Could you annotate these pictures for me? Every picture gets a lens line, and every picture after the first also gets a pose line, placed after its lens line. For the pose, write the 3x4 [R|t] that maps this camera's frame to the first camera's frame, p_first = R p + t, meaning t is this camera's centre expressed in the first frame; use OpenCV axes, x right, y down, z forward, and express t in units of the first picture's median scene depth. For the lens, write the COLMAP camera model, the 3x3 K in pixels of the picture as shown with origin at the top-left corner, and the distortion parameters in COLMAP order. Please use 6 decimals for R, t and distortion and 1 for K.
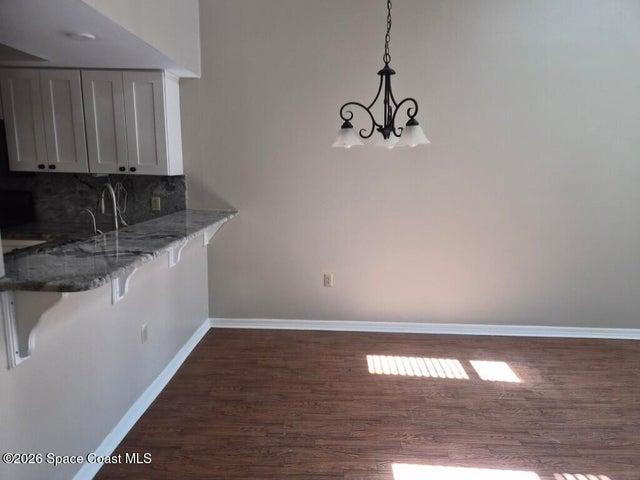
lens RADIAL K [[432.8, 0, 320.0], [0, 432.8, 240.0], [0, 0, 1]] dist [0.101760, -0.092559]
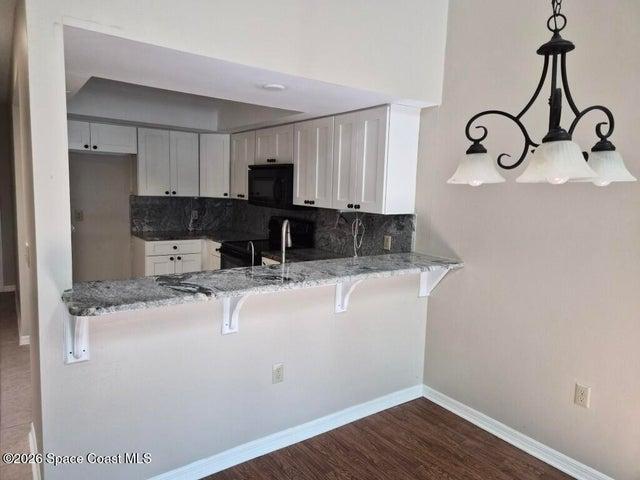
lens RADIAL K [[430.1, 0, 319.2], [0, 430.1, 233.4], [0, 0, 1]] dist [0.095495, -0.087112]
pose [[0.603586, 0.089179, -0.792295, 0.301280], [-0.157952, 0.987404, -0.009191, -0.076953], [0.781495, 0.130692, 0.610069, 0.339929]]
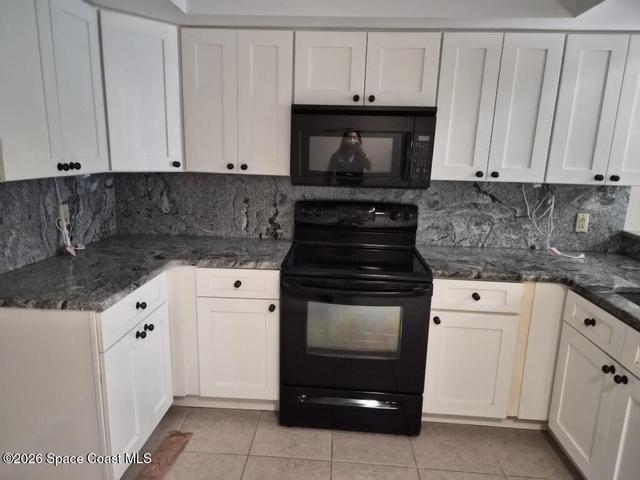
lens RADIAL K [[432.8, 0, 320.0], [0, 432.8, 240.0], [0, 0, 1]] dist [0.101760, -0.092559]
pose [[0.999266, 0.018031, -0.033799, -0.852404], [-0.016829, 0.999227, 0.035535, -0.079600], [0.034414, -0.034940, 0.998797, 0.280173]]
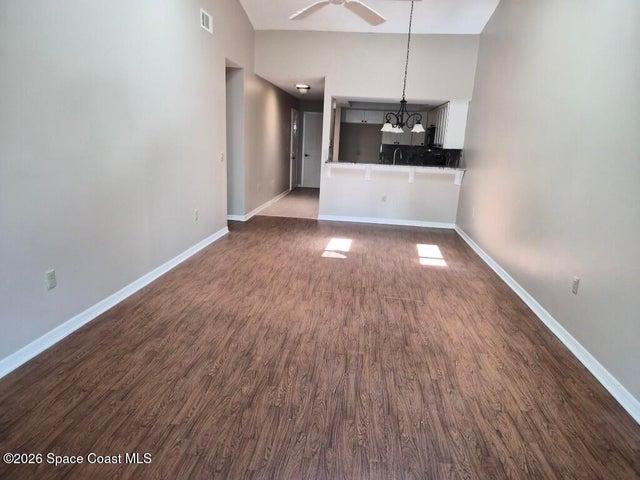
lens RADIAL K [[432.8, 0, 320.0], [0, 432.8, 240.0], [0, 0, 1]] dist [0.101760, -0.092559]
pose [[-0.090501, 0.208755, -0.973771, 1.960858], [-0.216212, 0.950344, 0.223827, -0.066185], [0.972143, 0.230798, -0.040872, 0.587426]]
